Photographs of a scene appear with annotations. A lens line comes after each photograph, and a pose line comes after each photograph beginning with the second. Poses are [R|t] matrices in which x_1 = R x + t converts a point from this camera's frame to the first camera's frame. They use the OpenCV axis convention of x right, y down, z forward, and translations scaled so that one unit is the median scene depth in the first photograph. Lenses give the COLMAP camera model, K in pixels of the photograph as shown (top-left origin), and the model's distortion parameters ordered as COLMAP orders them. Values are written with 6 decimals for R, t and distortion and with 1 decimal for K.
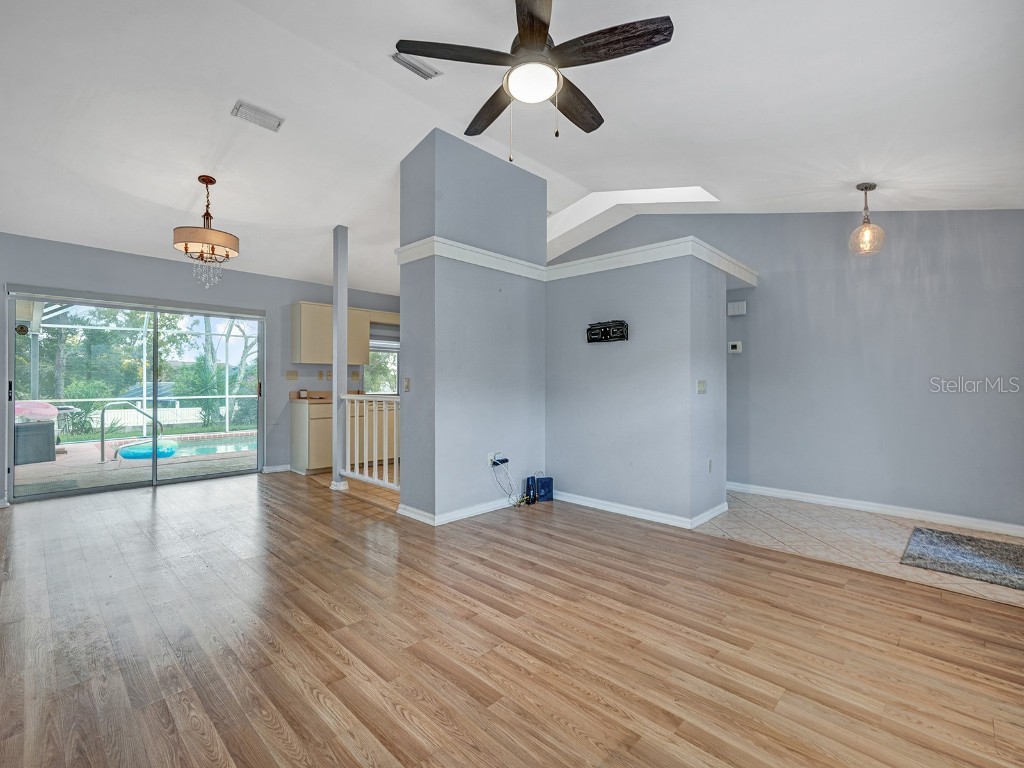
lens RADIAL K [[471.2, 0, 517.0], [0, 471.2, 381.1], [0, 0, 1]] dist [0.000824, 0.000218]
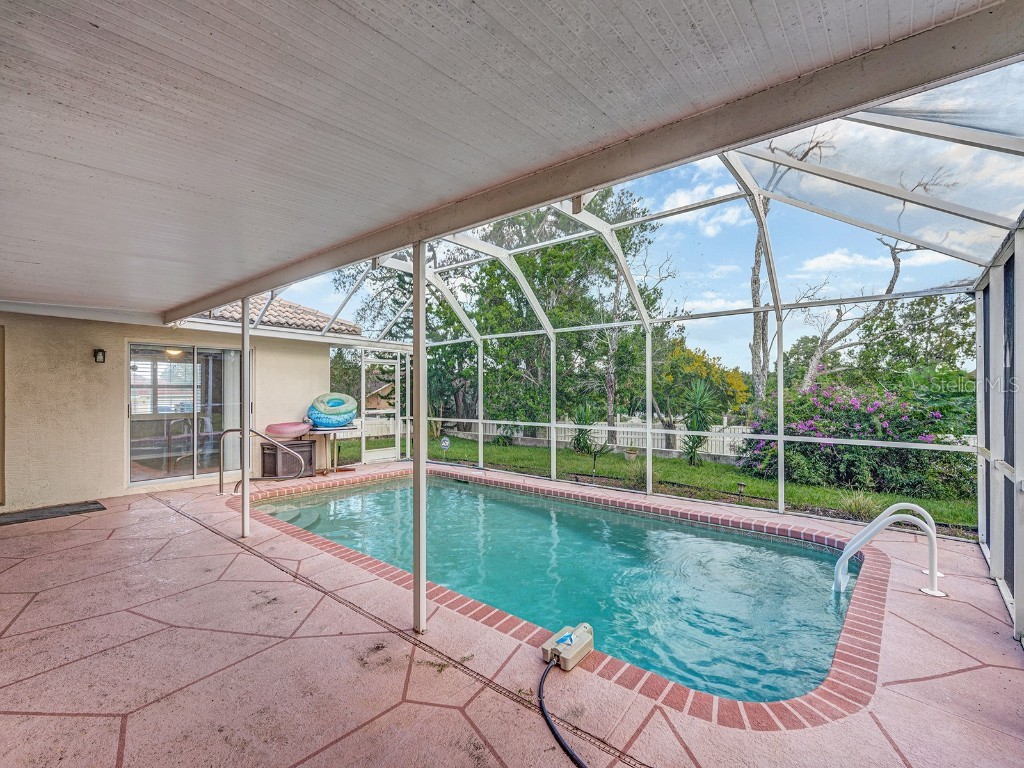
lens RADIAL K [[471.2, 0, 520.5], [0, 471.2, 387.2], [0, 0, 1]] dist [0.000824, 0.000218]
pose [[0.066779, -0.005049, -0.997755, -0.033293], [-0.000037, 0.999987, -0.005063, -0.004216], [0.997768, 0.000376, 0.066778, 0.156010]]
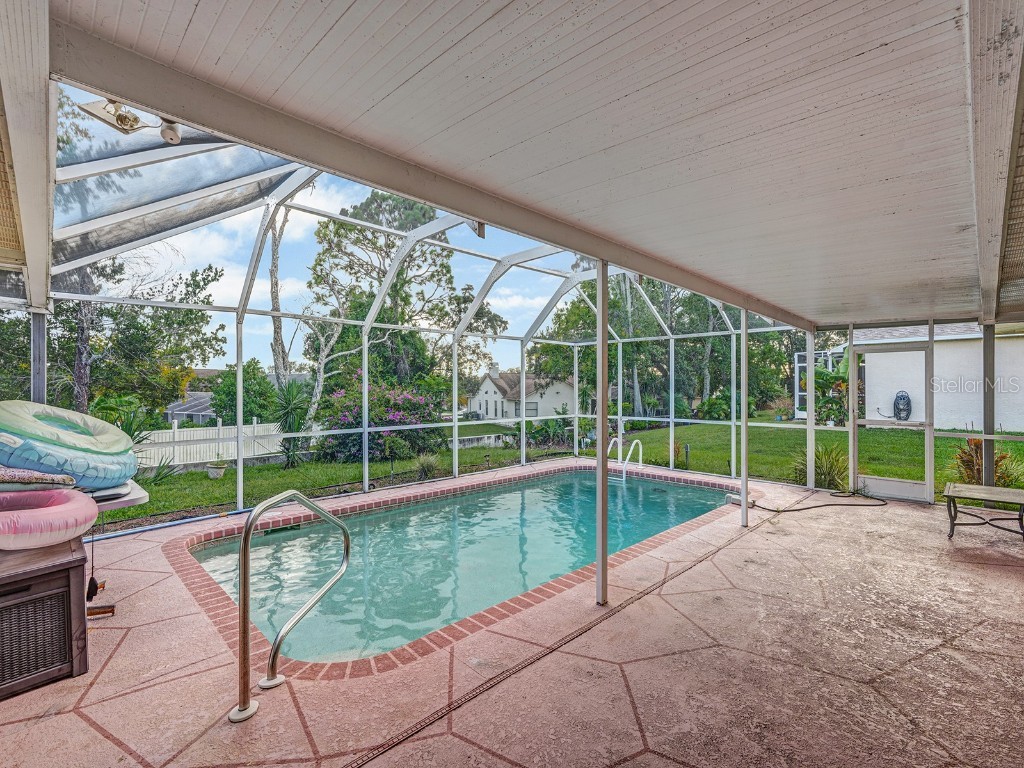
lens RADIAL K [[471.2, 0, 516.1], [0, 471.2, 386.8], [0, 0, 1]] dist [0.000824, 0.000218]
pose [[0.999846, 0.002169, -0.017411, -0.092989], [-0.002252, 0.999986, -0.004708, -0.004315], [0.017400, 0.004746, 0.999837, 0.093292]]
